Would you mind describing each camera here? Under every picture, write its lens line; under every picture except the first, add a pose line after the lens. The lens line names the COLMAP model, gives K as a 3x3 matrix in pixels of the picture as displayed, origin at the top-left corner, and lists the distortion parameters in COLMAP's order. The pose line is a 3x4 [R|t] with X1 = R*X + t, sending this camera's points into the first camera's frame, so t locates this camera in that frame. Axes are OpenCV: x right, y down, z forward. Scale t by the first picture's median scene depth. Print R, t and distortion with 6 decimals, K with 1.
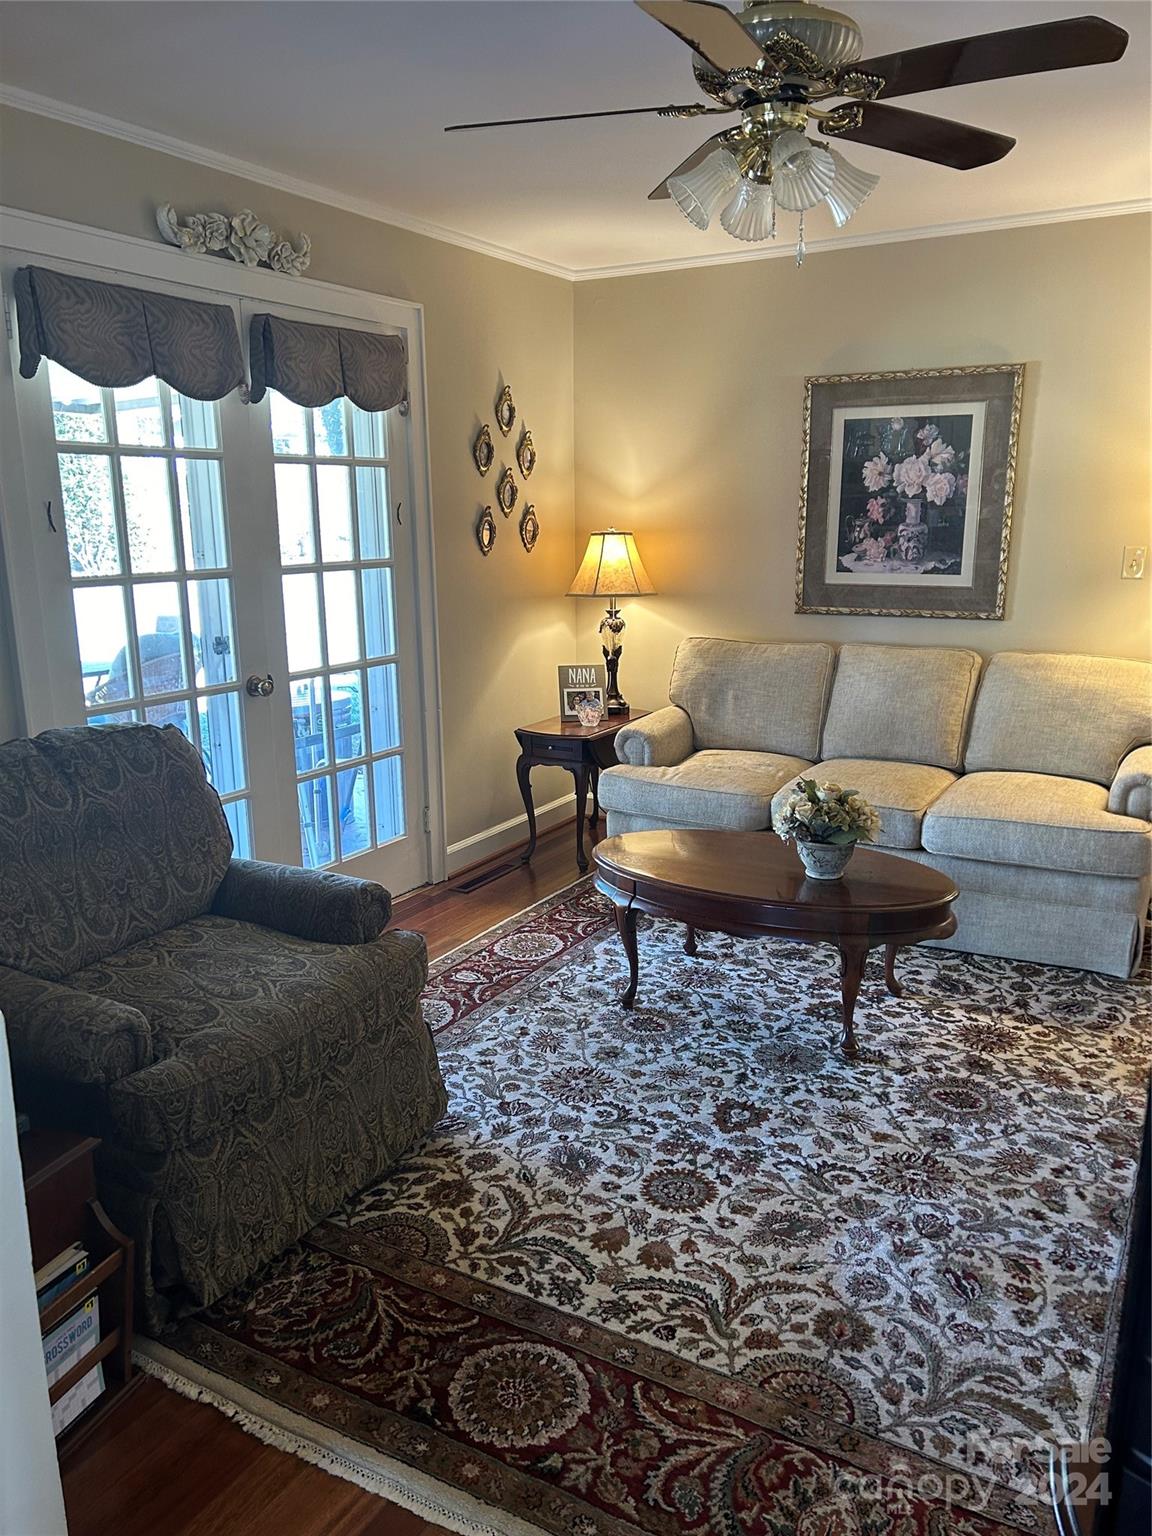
lens RADIAL K [[1150.0, 0, 571.1], [0, 1150.0, 769.9], [0, 0, 1]] dist [0.041652, -0.046161]
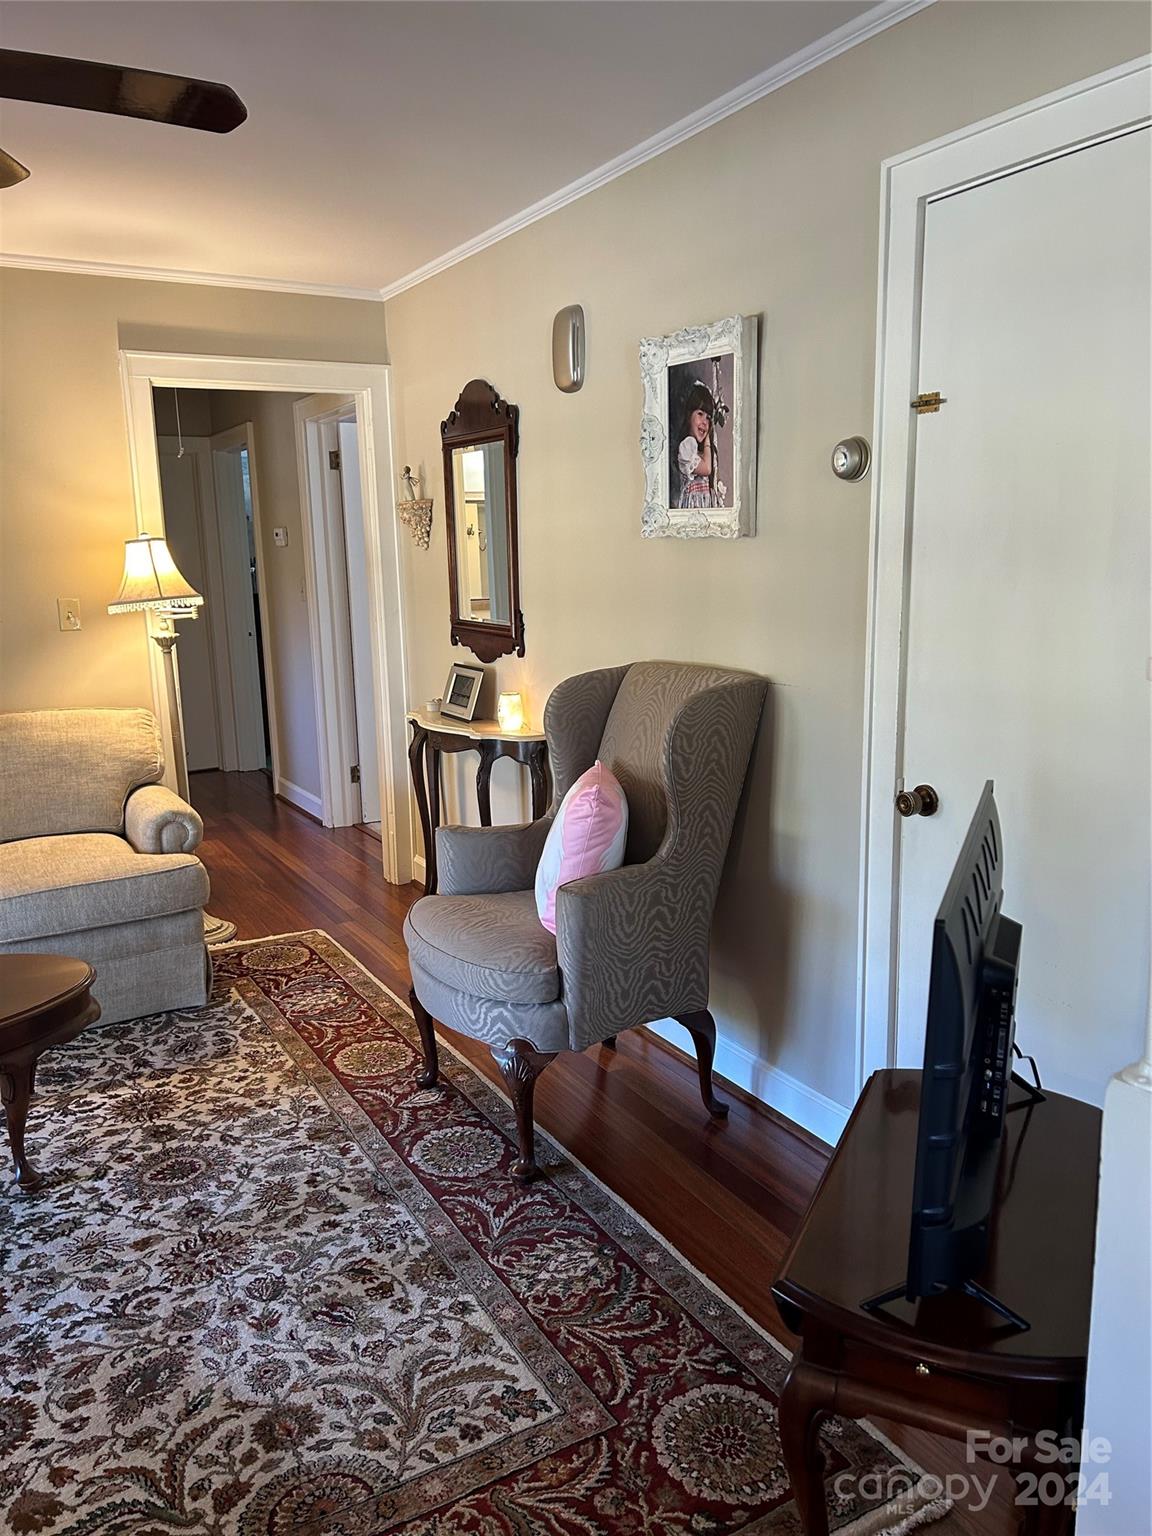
lens RADIAL K [[1150.0, 0, 582.0], [0, 1150.0, 772.7], [0, 0, 1]] dist [0.041652, -0.046161]
pose [[0.492228, -0.160084, 0.855619, -0.301577], [0.201970, 0.977123, 0.066626, -0.036113], [-0.846711, 0.140014, 0.513300, 0.208364]]
